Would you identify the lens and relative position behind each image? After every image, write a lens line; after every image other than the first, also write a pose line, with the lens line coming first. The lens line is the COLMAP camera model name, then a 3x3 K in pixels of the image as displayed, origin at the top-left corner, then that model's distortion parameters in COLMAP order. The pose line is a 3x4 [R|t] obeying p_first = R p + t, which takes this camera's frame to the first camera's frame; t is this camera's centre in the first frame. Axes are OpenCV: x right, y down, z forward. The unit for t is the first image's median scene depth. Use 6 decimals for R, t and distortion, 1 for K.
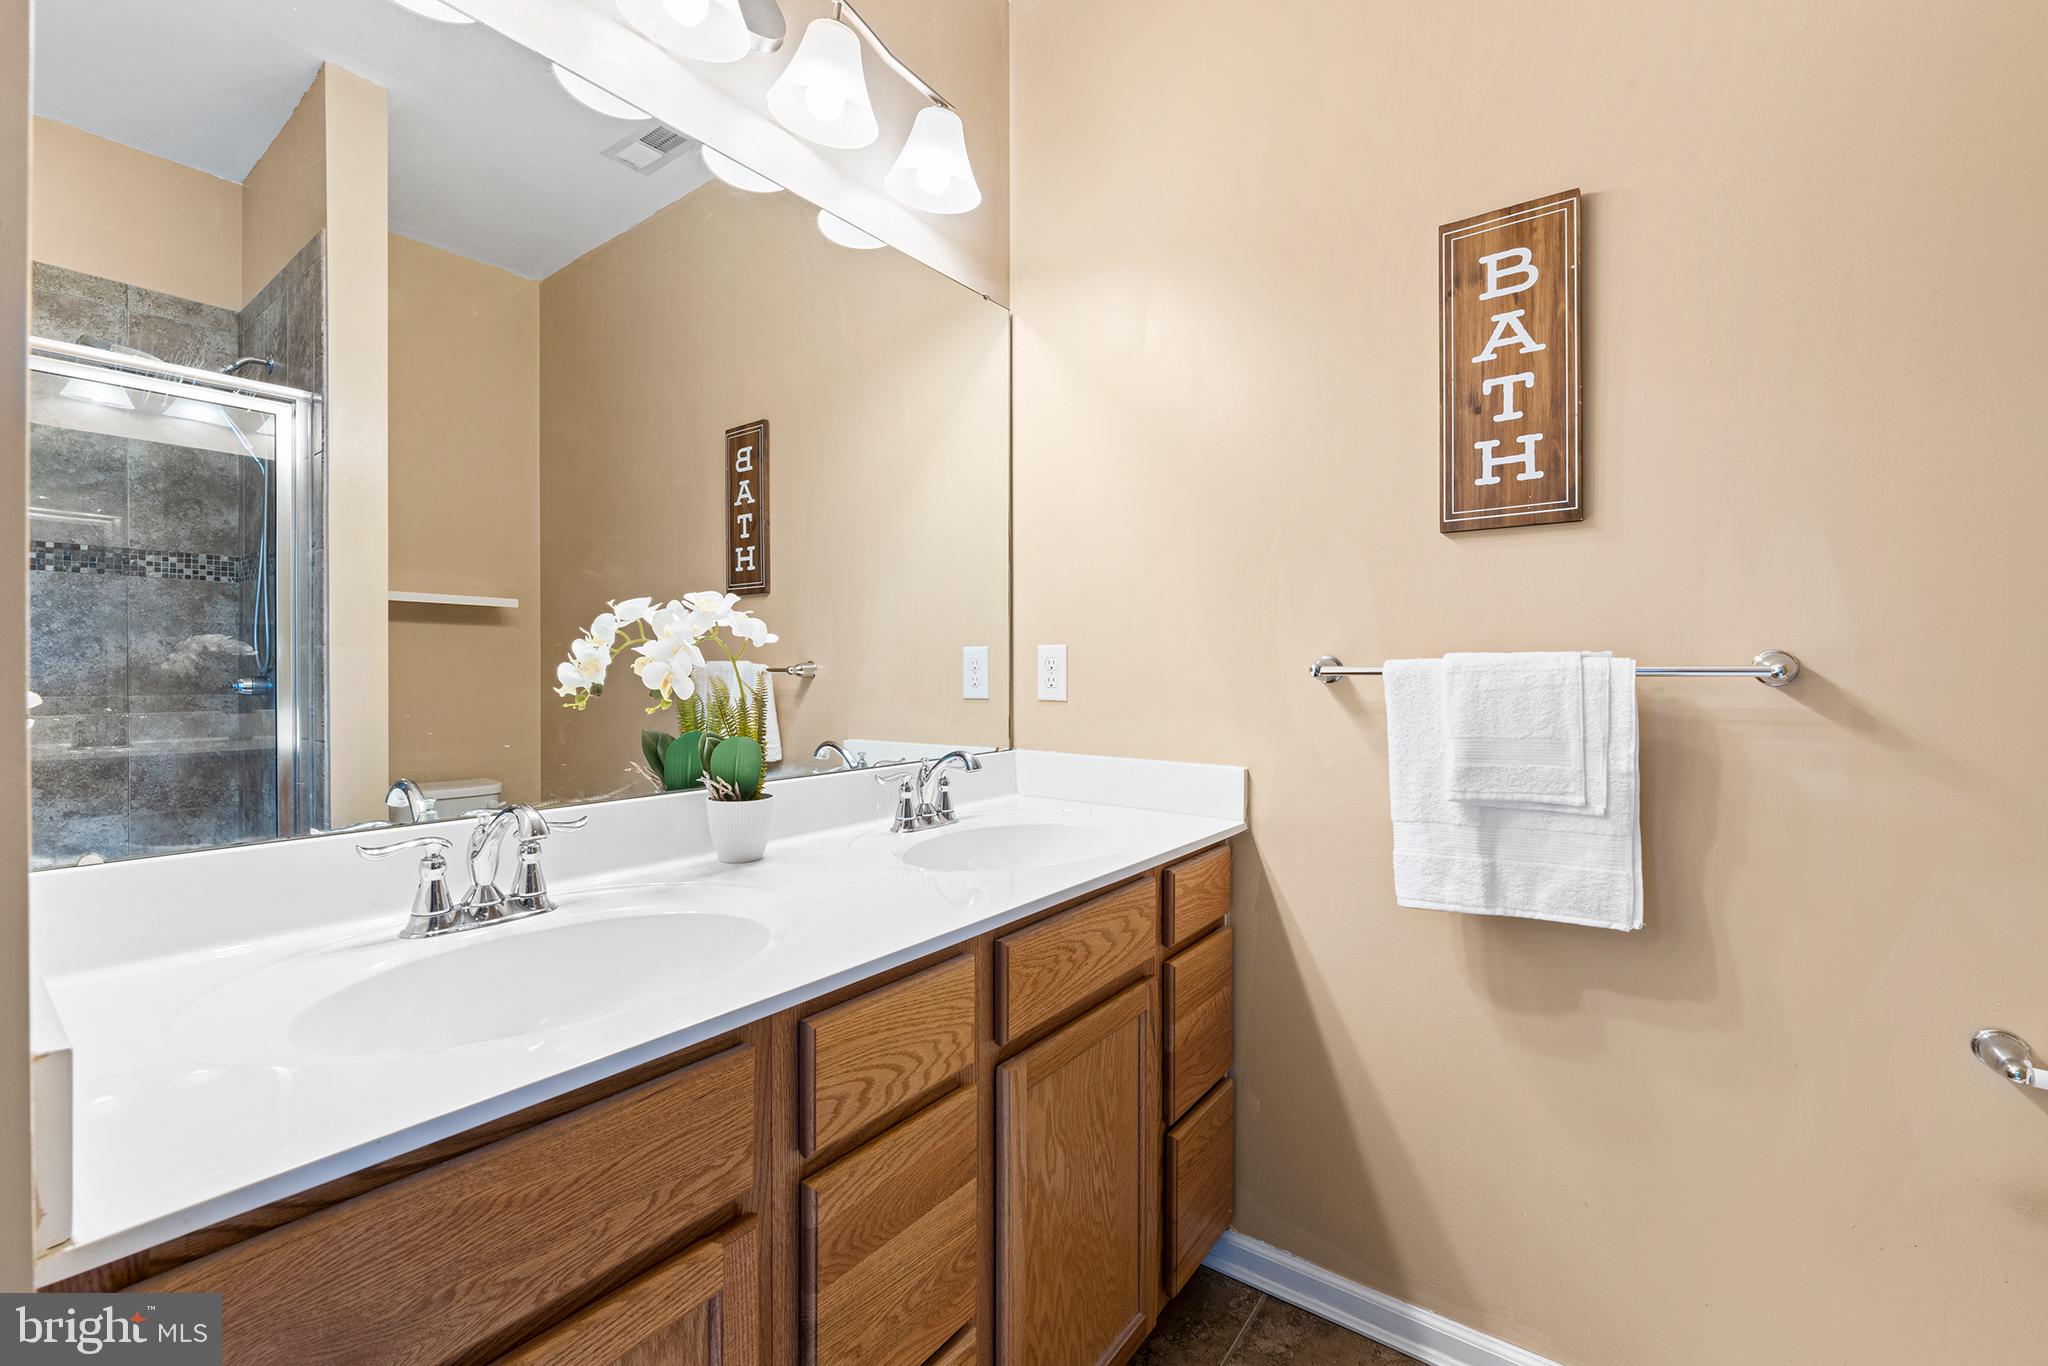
lens RADIAL K [[838.8, 0, 1022.1], [0, 838.8, 679.4], [0, 0, 1]] dist [-0.004896, 0.001166]
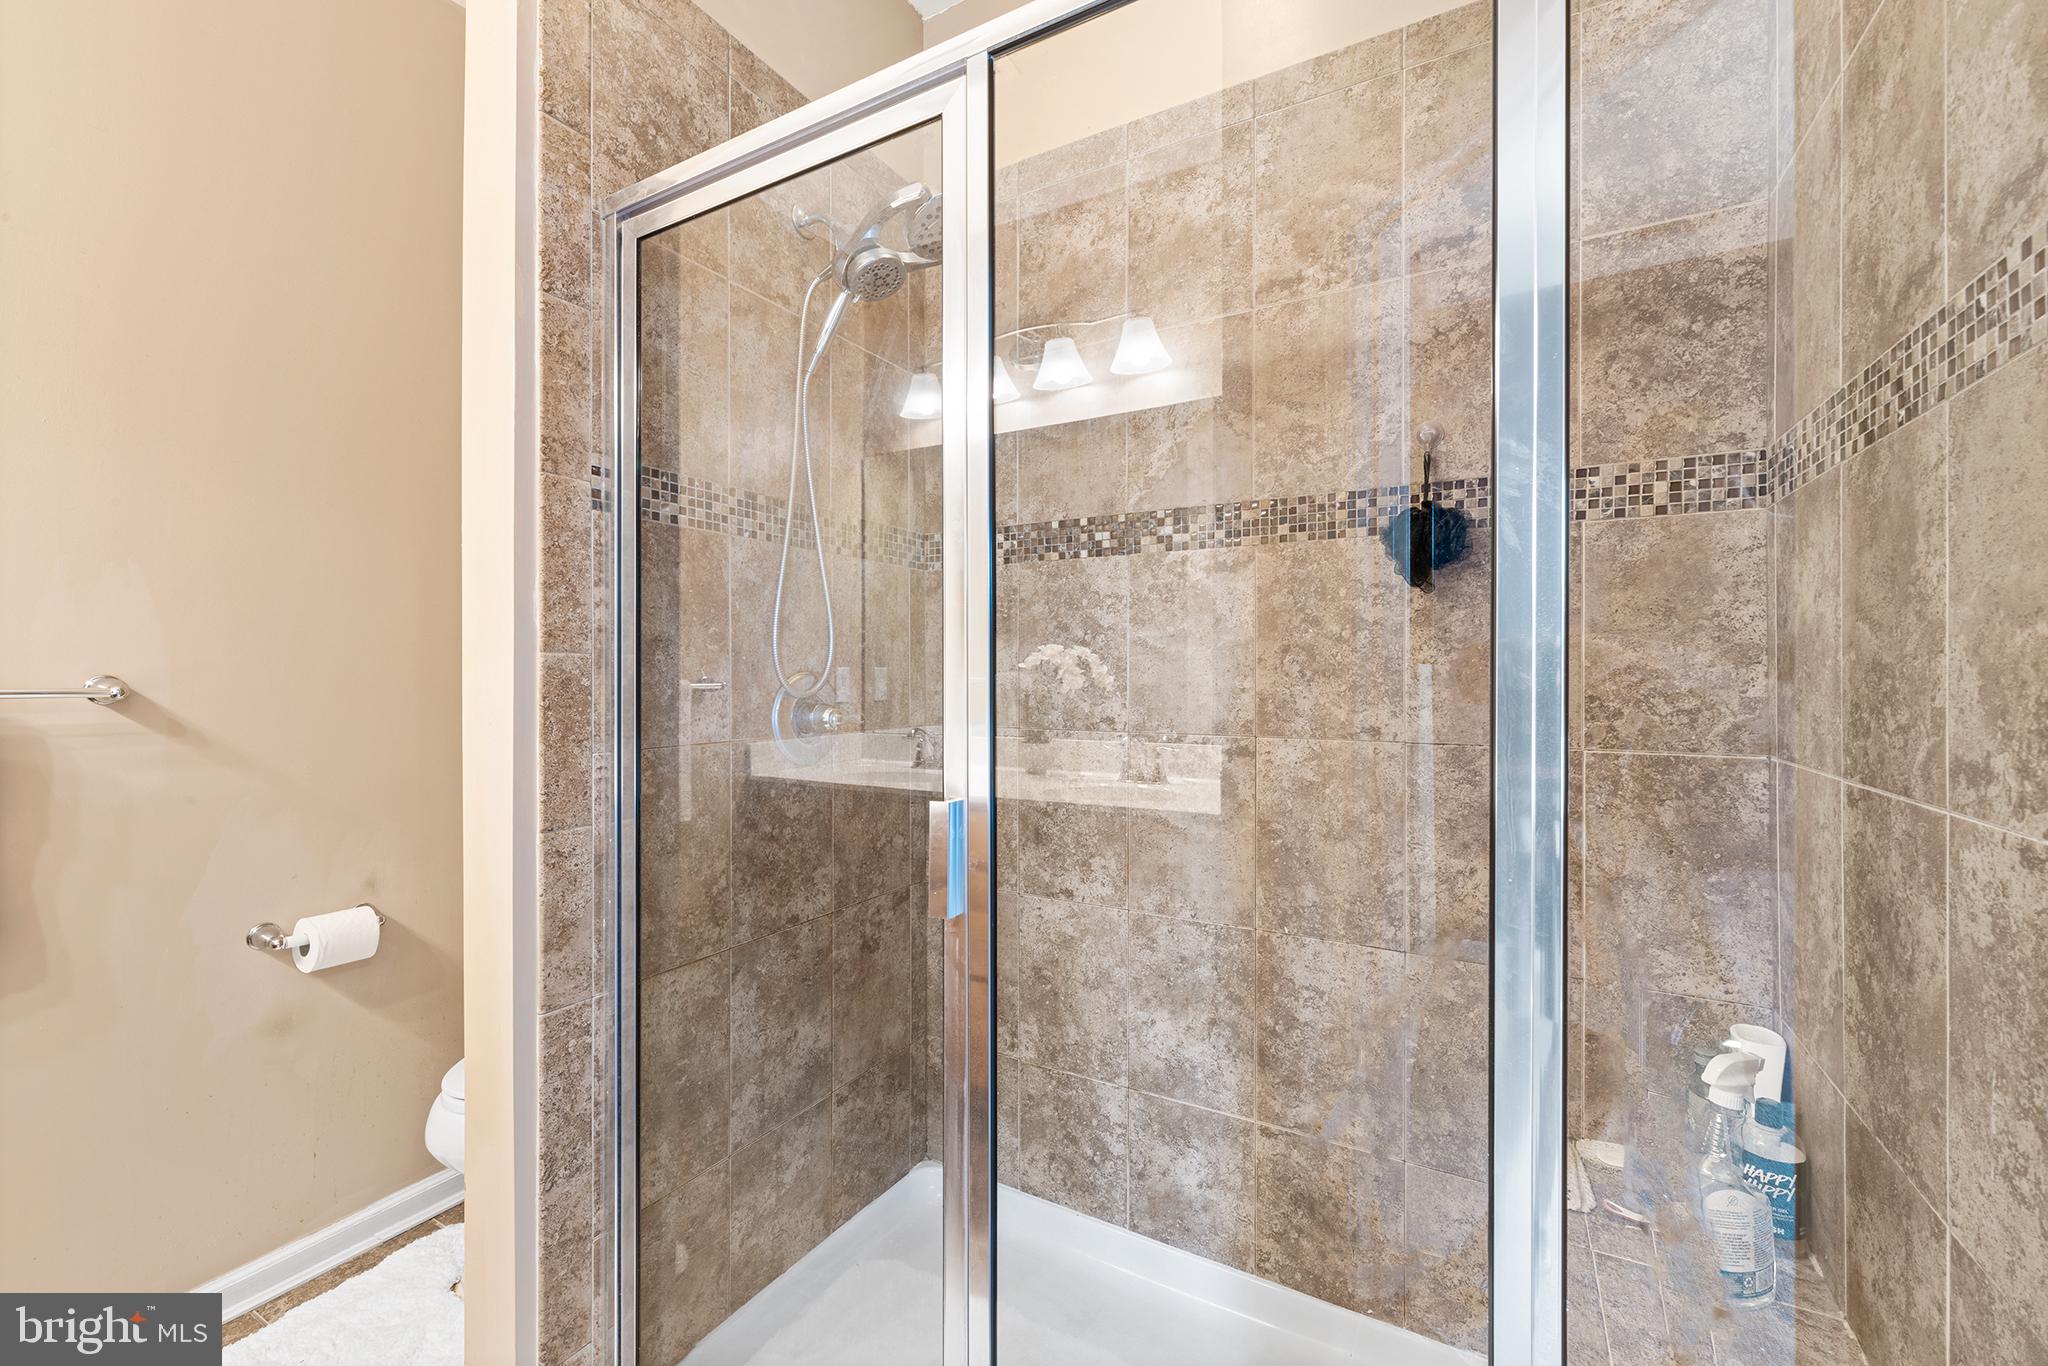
lens RADIAL K [[838.8, 0, 1022.8], [0, 838.8, 684.4], [0, 0, 1]] dist [-0.004896, 0.001166]
pose [[-0.123380, -0.001782, 0.992358, -0.502370], [0.010880, 0.999936, 0.003149, -0.011658], [-0.992300, 0.011186, -0.123353, -0.195907]]
